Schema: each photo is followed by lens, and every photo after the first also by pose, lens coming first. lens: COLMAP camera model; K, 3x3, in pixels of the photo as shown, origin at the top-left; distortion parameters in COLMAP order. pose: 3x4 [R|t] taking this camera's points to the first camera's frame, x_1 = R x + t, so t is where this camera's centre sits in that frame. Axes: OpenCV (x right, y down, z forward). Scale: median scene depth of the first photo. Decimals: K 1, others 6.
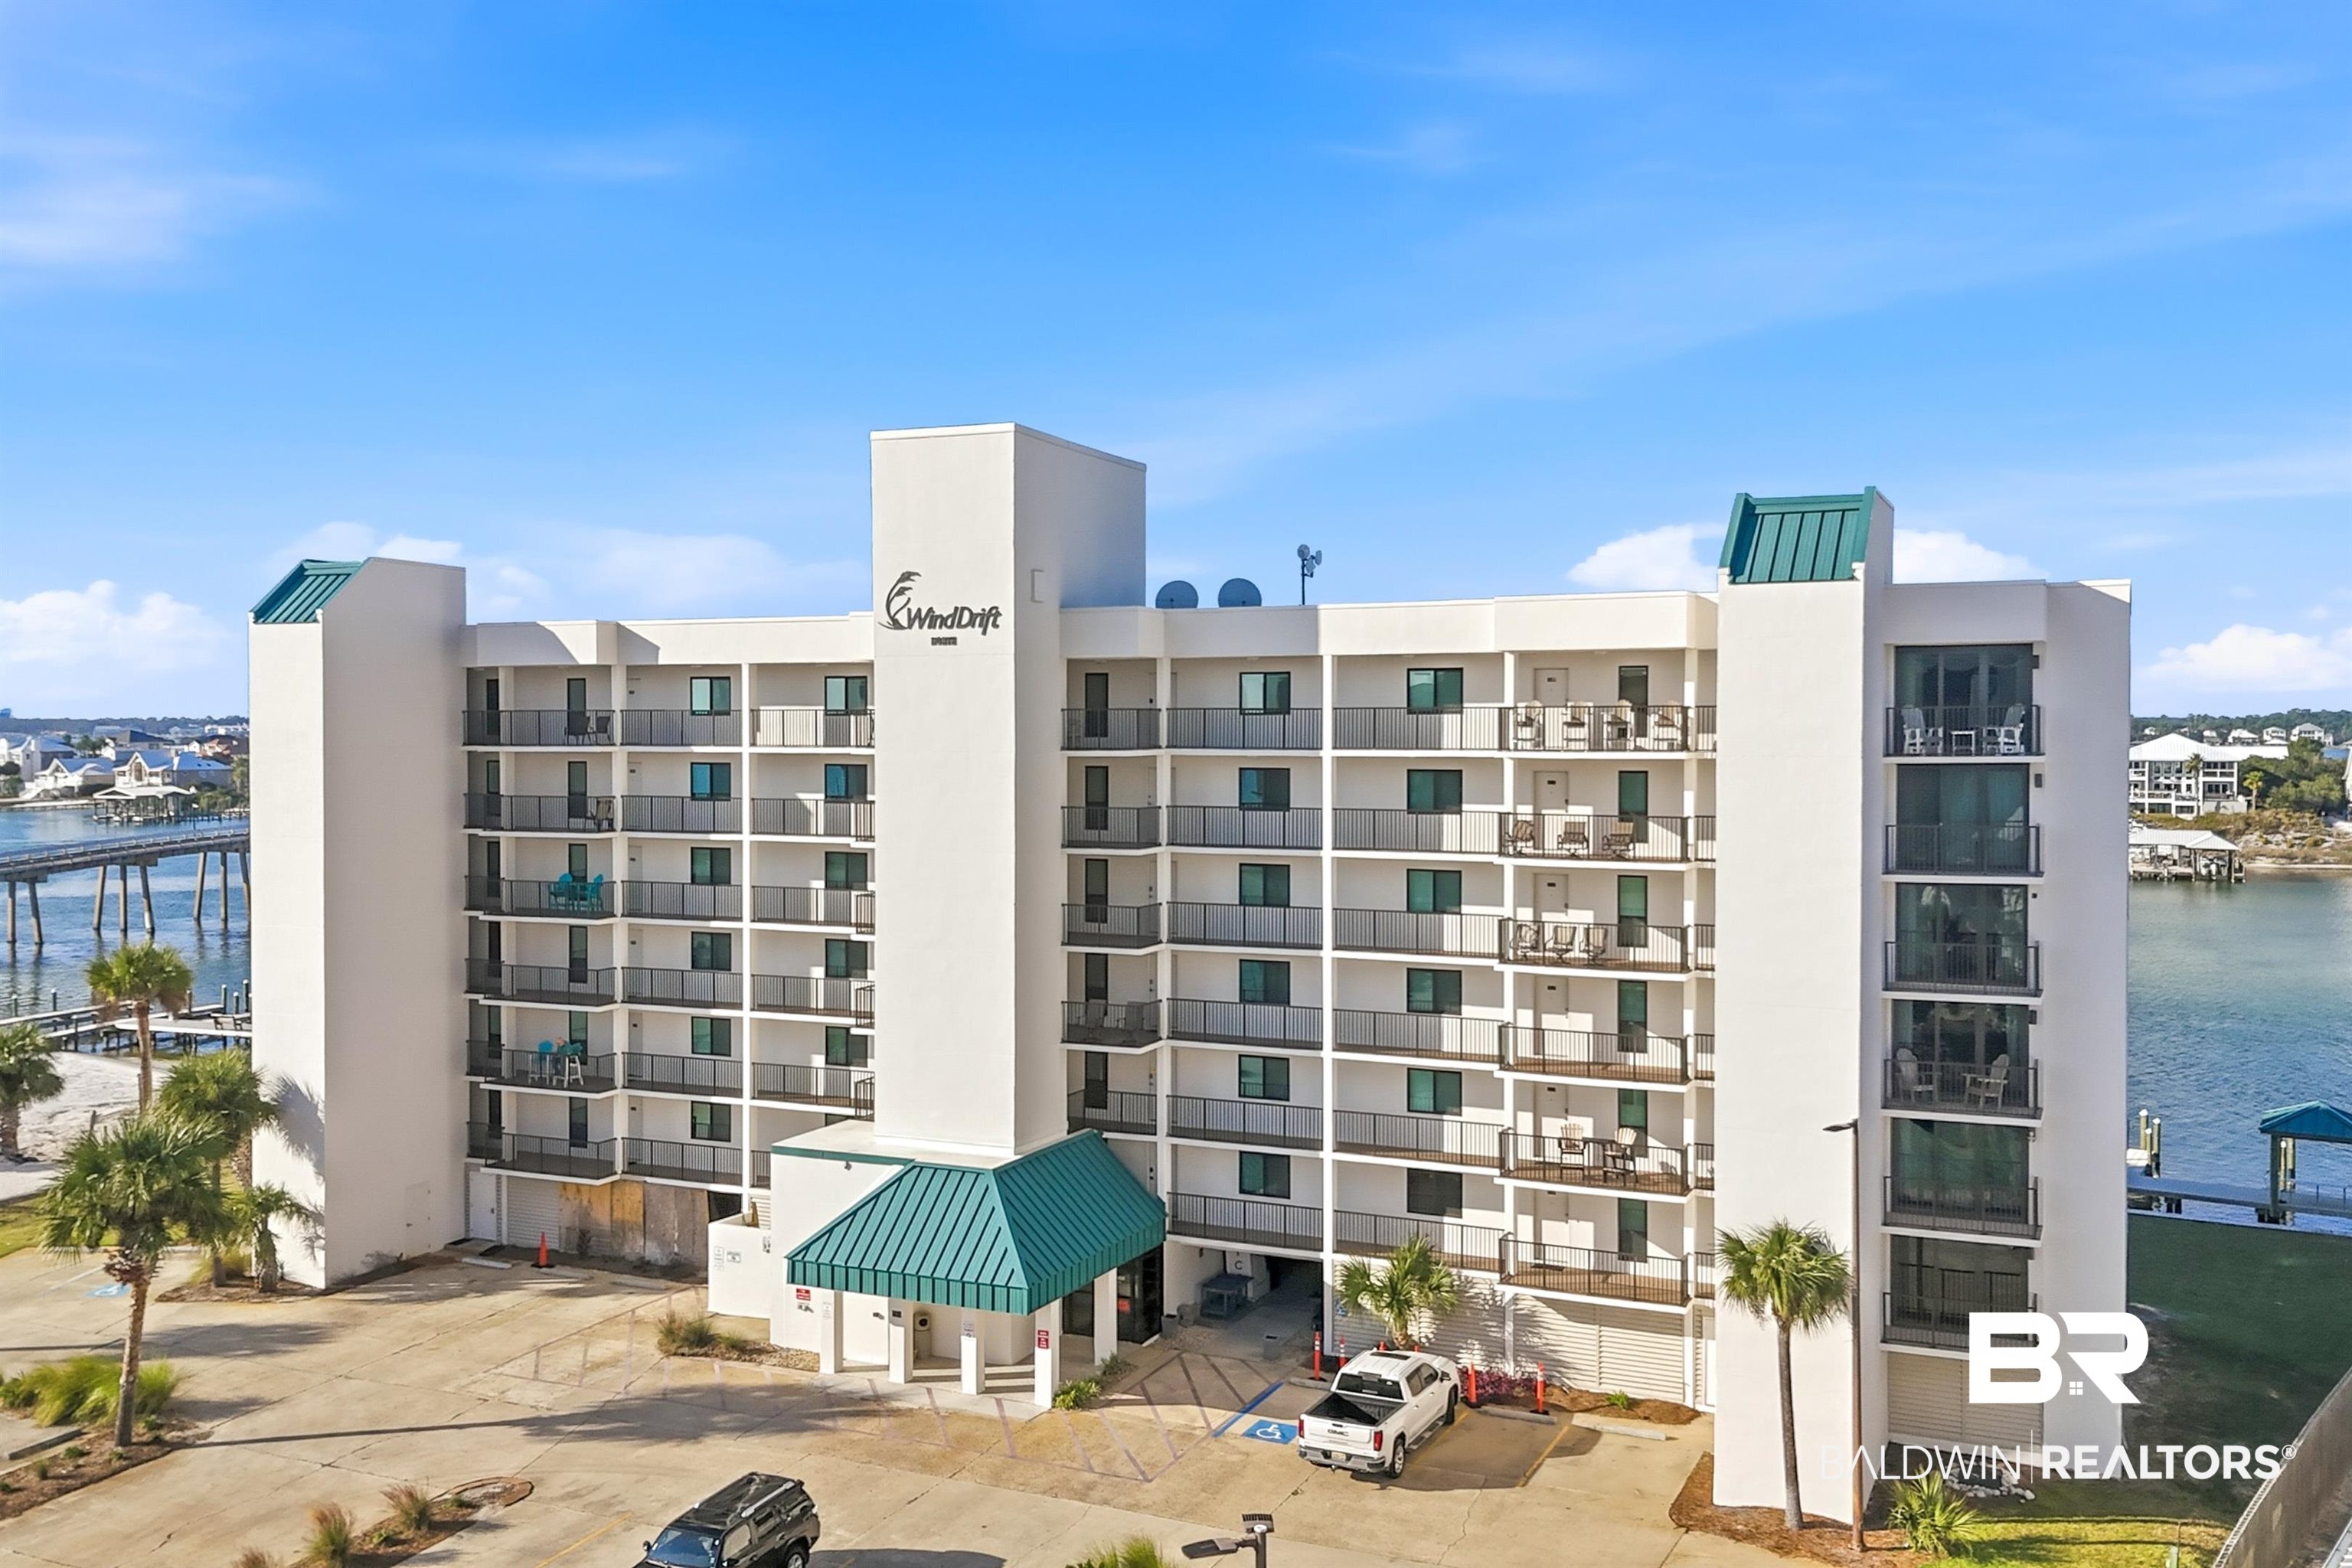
lens RADIAL K [[2024.1, 0, 1198.9], [0, 2024.1, 782.7], [0, 0, 1]] dist [0.089203, -0.104828]
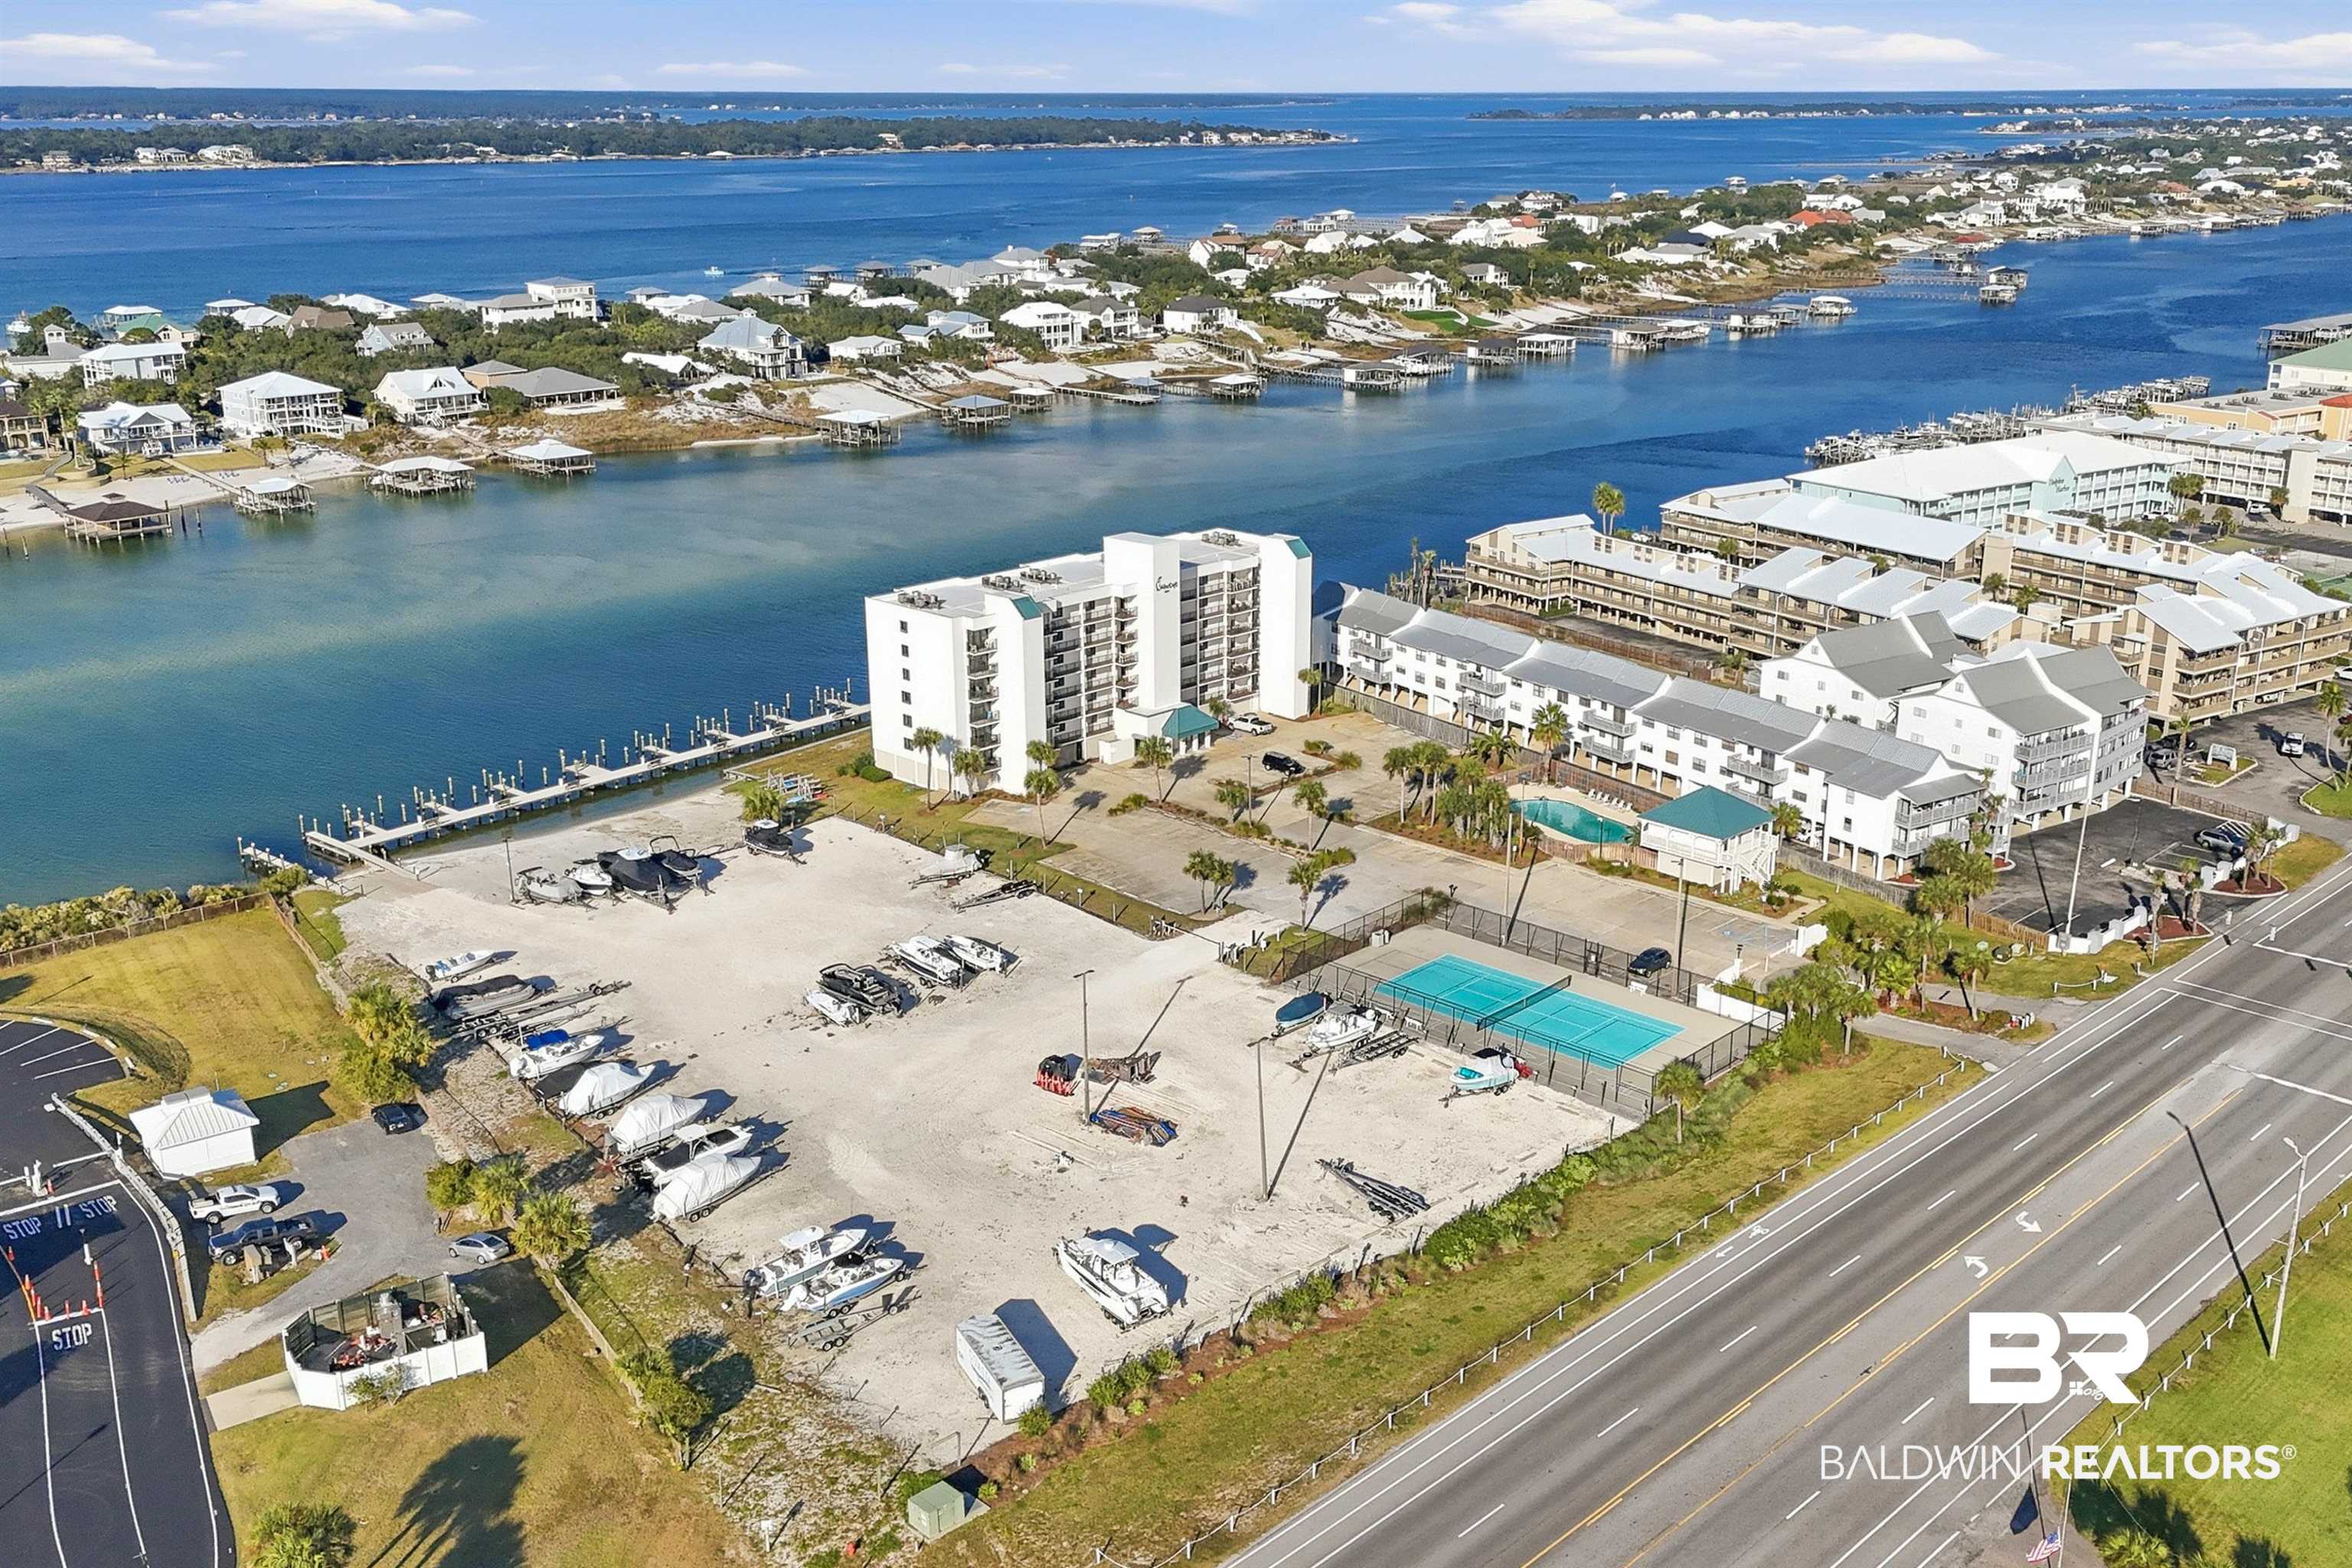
lens RADIAL K [[2210.8, 0, 1199.6], [0, 2210.8, 763.7], [0, 0, 1]] dist [0.045124, 0.000000]
pose [[0.324405, -0.271383, 0.906153, -4.394361], [0.022493, 0.959903, 0.279428, -1.010110], [-0.945651, -0.070266, 0.317502, -0.558305]]
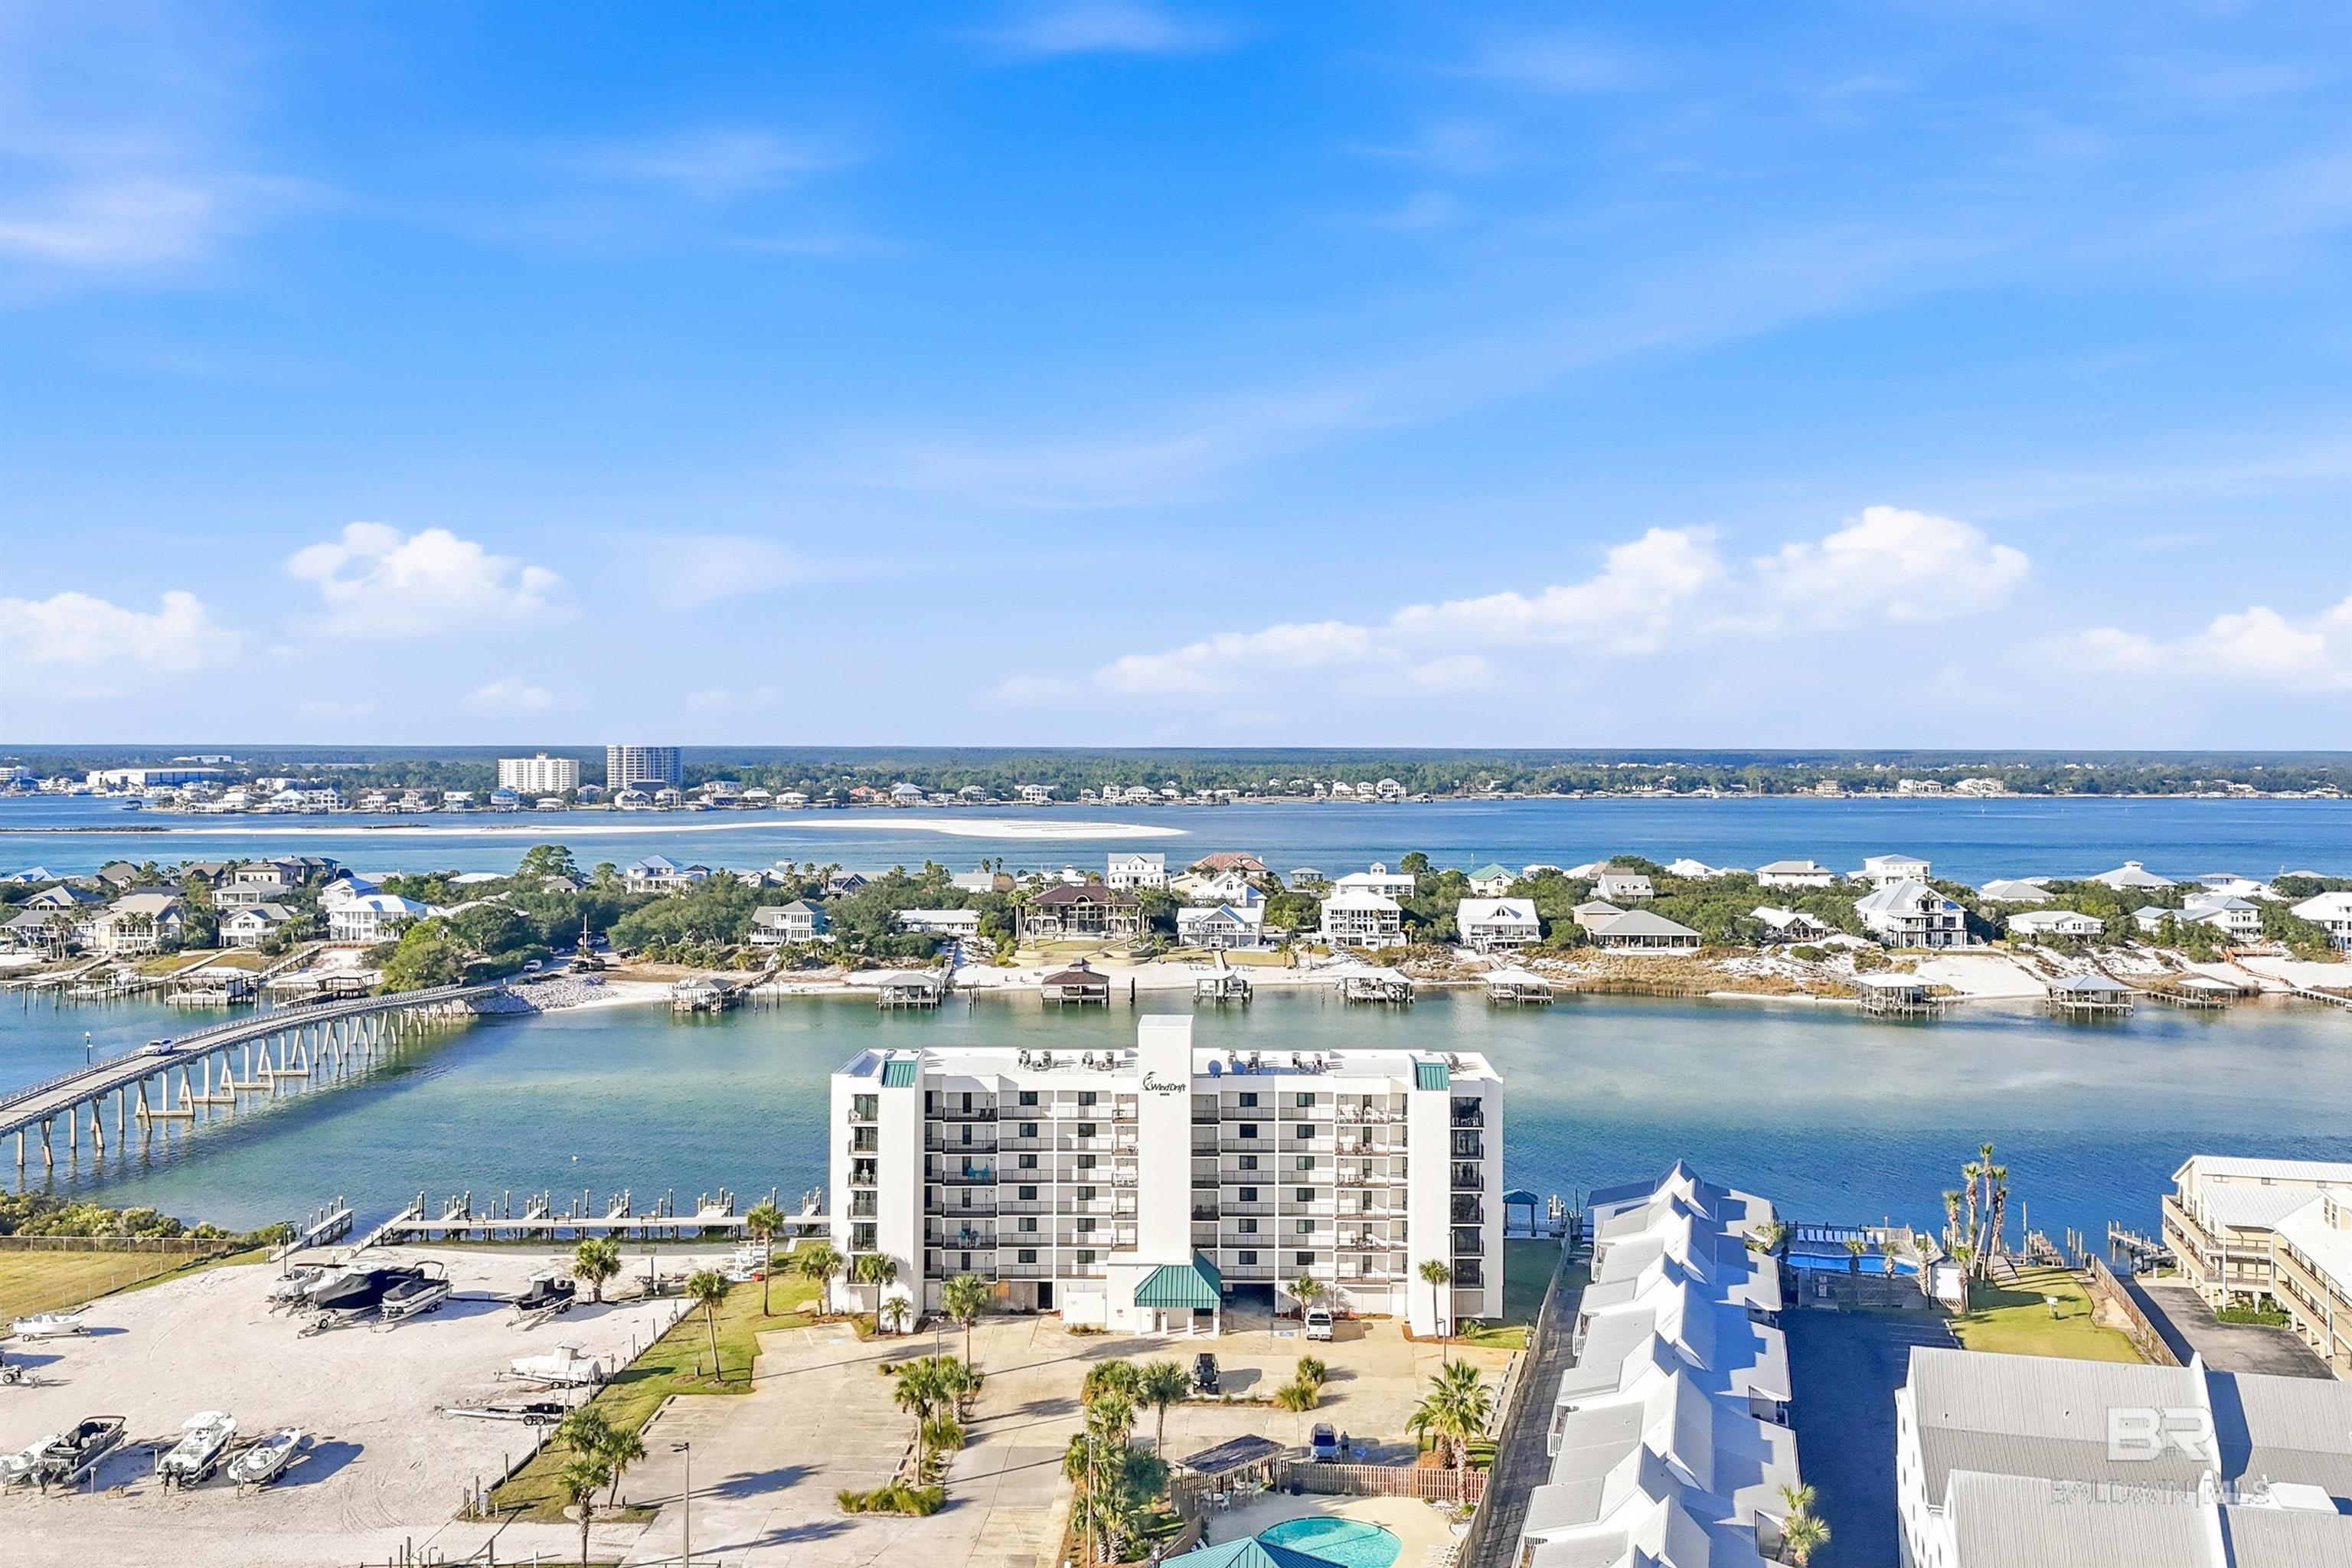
lens RADIAL K [[2024.1, 0, 1224.5], [0, 2024.1, 759.0], [0, 0, 1]] dist [0.089203, -0.104828]
pose [[0.912899, 0.002669, 0.408177, -1.317986], [0.005476, 0.999809, -0.018785, -0.527537], [-0.408149, 0.019384, 0.912709, -1.895859]]
